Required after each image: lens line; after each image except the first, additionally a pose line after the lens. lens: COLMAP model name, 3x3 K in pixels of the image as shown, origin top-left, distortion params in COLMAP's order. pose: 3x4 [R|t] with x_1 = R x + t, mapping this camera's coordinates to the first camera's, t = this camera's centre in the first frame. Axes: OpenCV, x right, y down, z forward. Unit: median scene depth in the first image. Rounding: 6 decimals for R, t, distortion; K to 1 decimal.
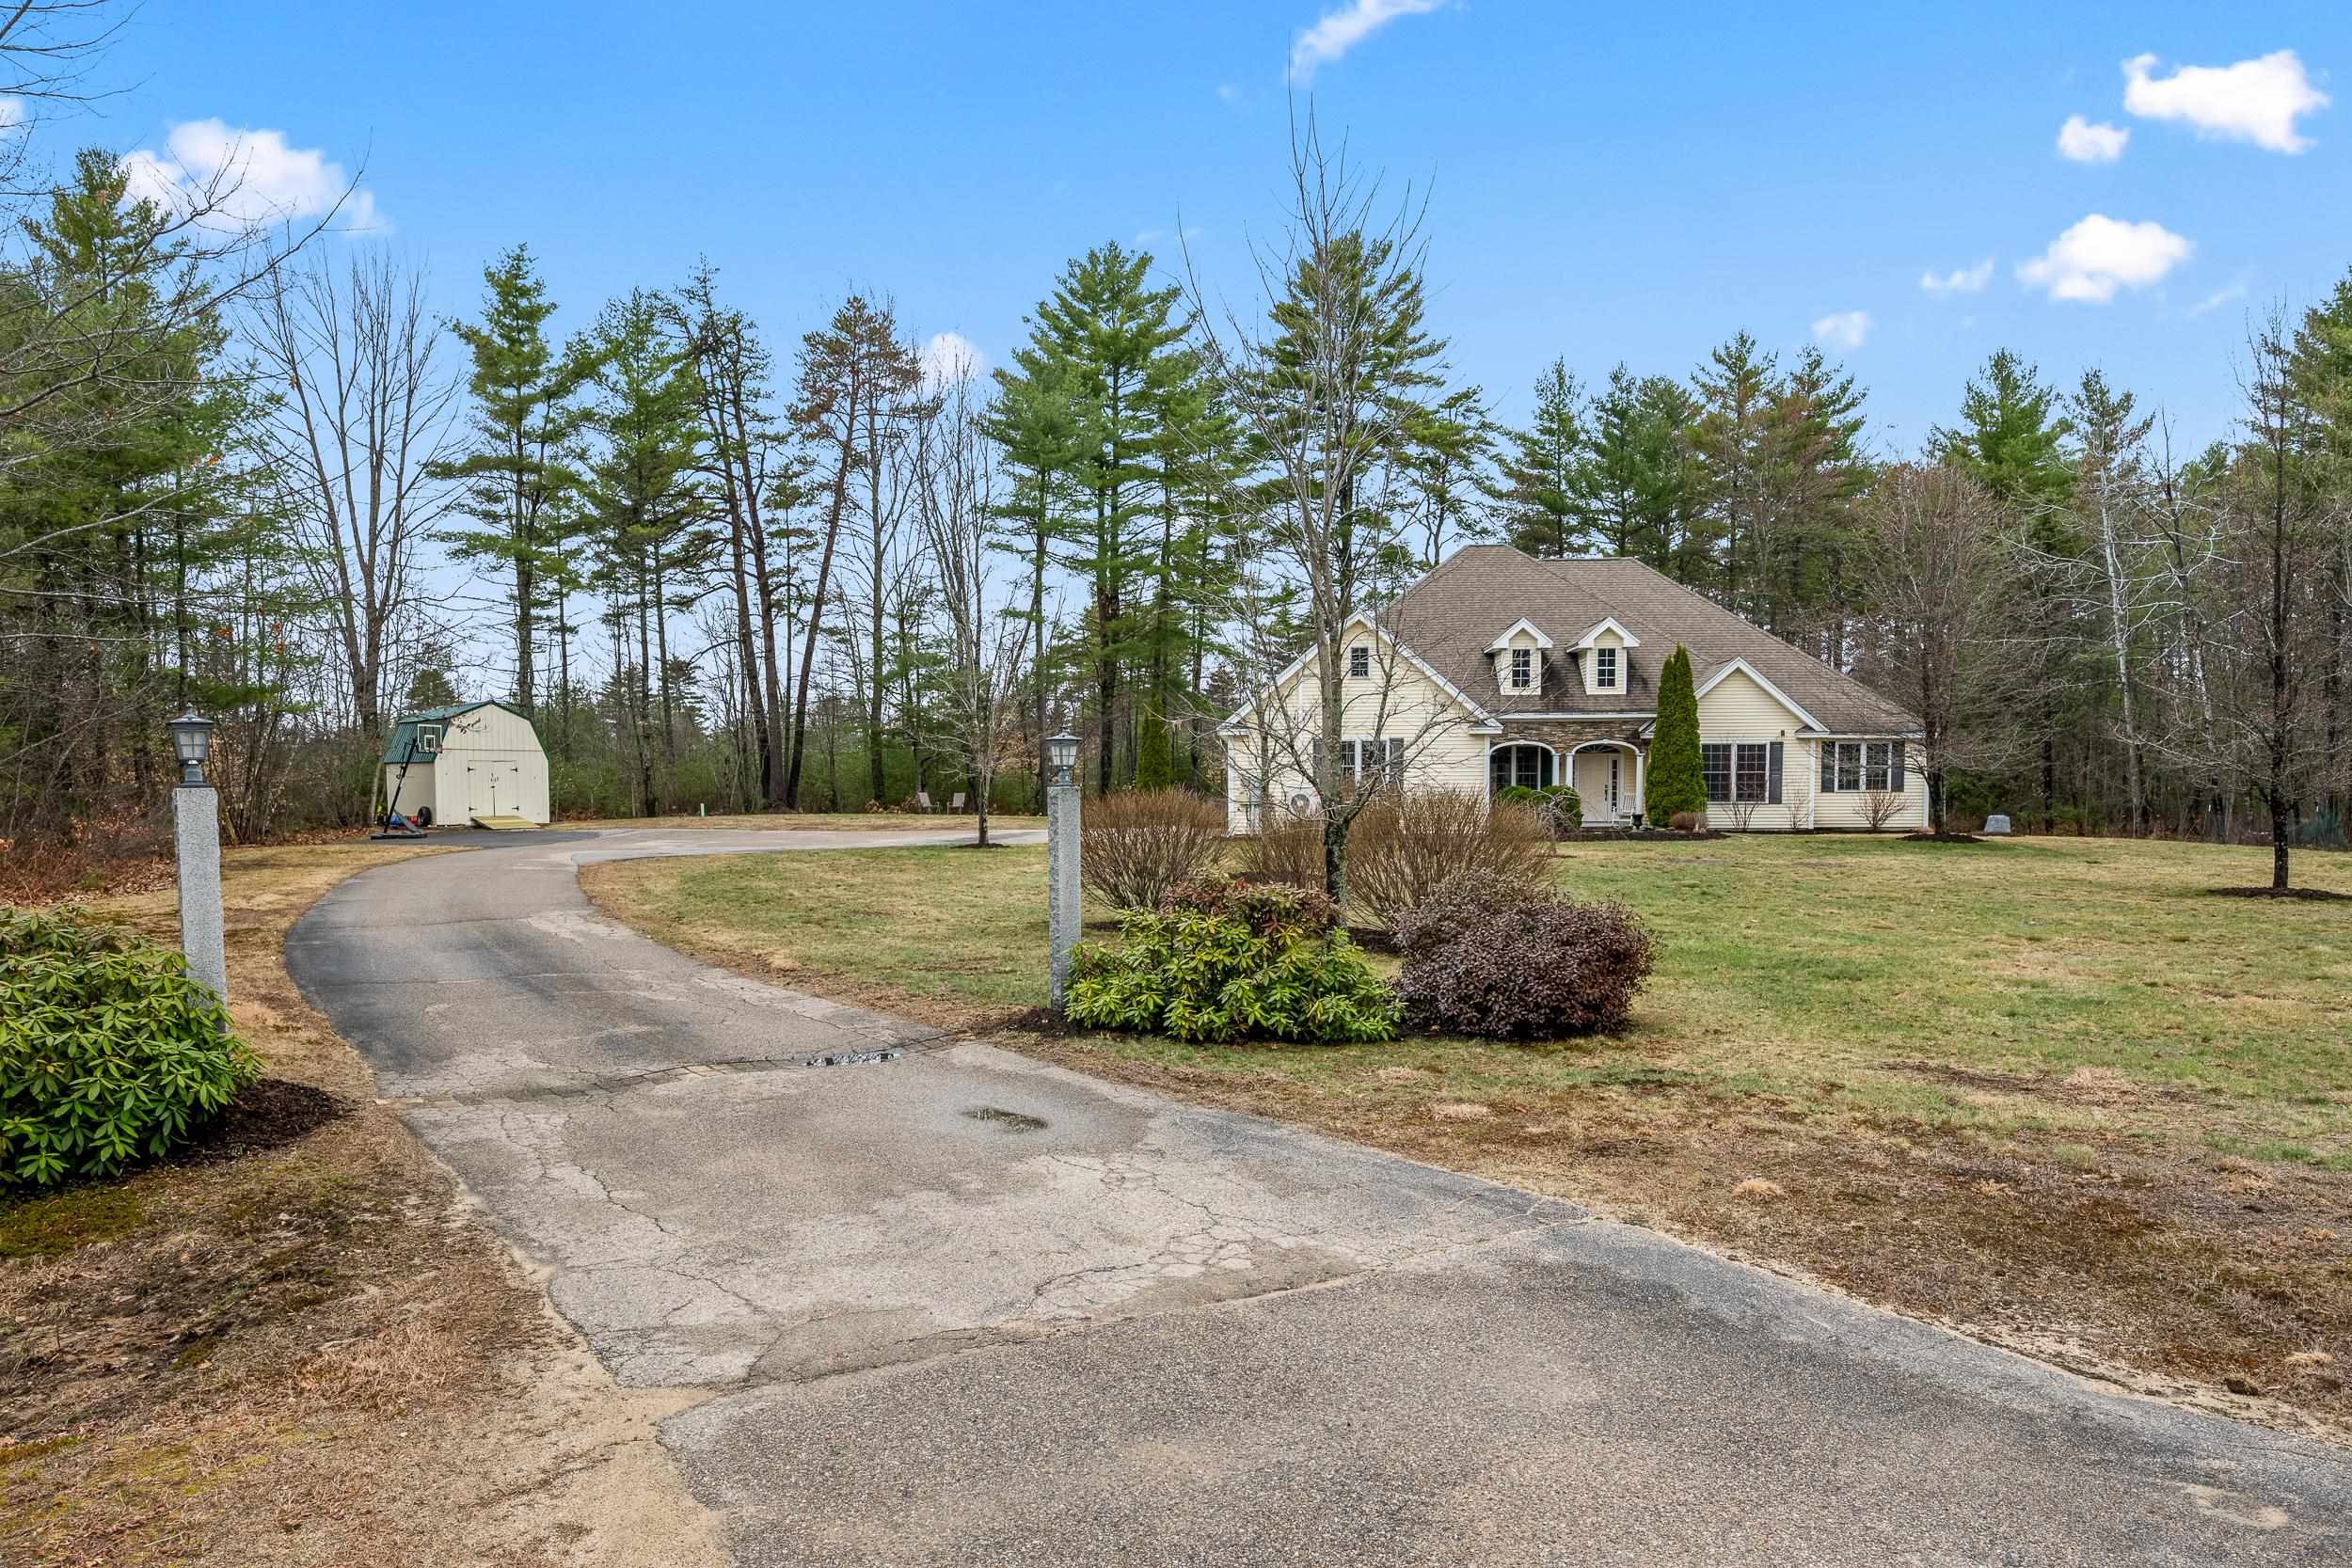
lens RADIAL K [[1589.8, 0, 1181.6], [0, 1589.8, 876.9], [0, 0, 1]] dist [0.006428, 0.002860]
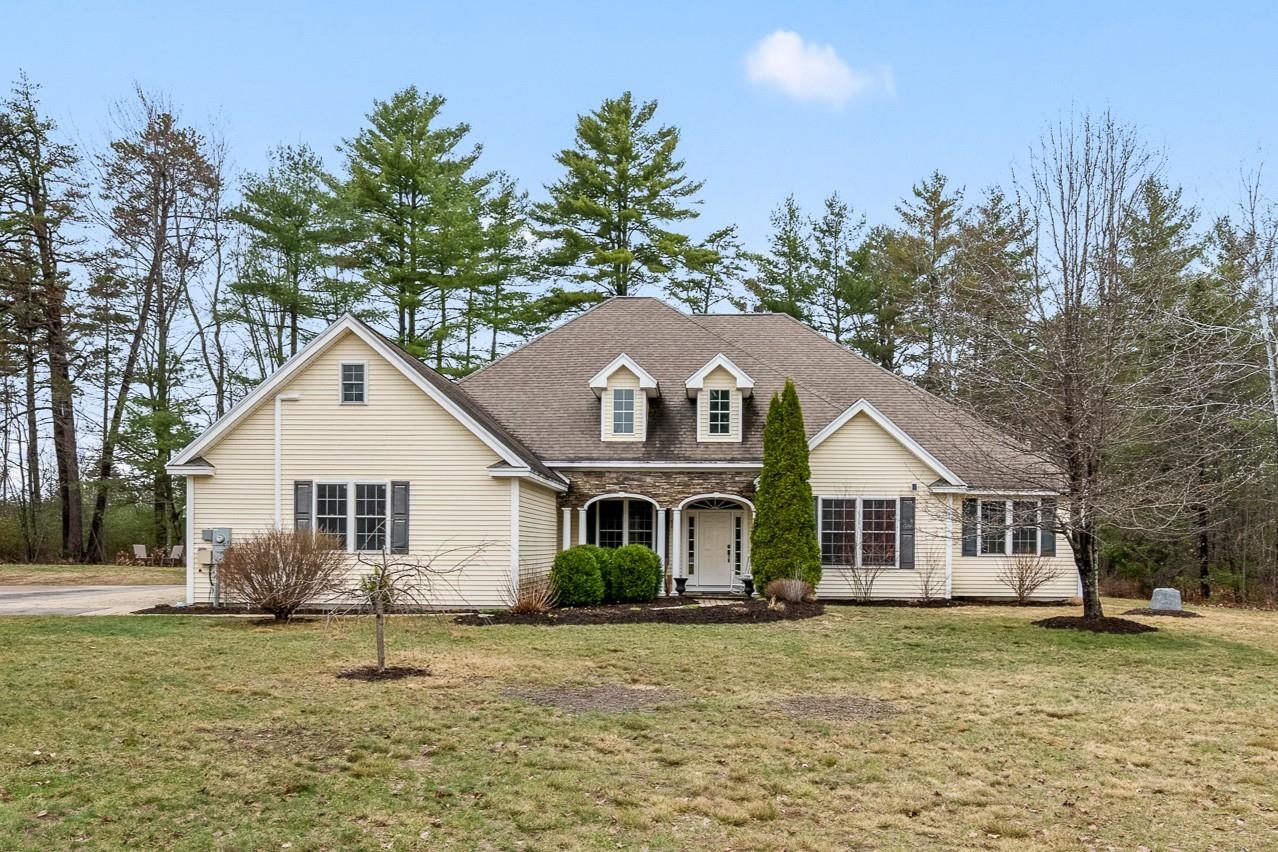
lens RADIAL K [[980.1, 0, 666.9], [0, 980.1, 548.8], [0, 0, 1]] dist [0.007044, -0.004139]
pose [[0.999740, 0.011782, 0.019506, 0.221675], [-0.010760, 0.998604, -0.051712, -0.026578], [-0.020088, 0.051488, 0.998472, 0.449607]]
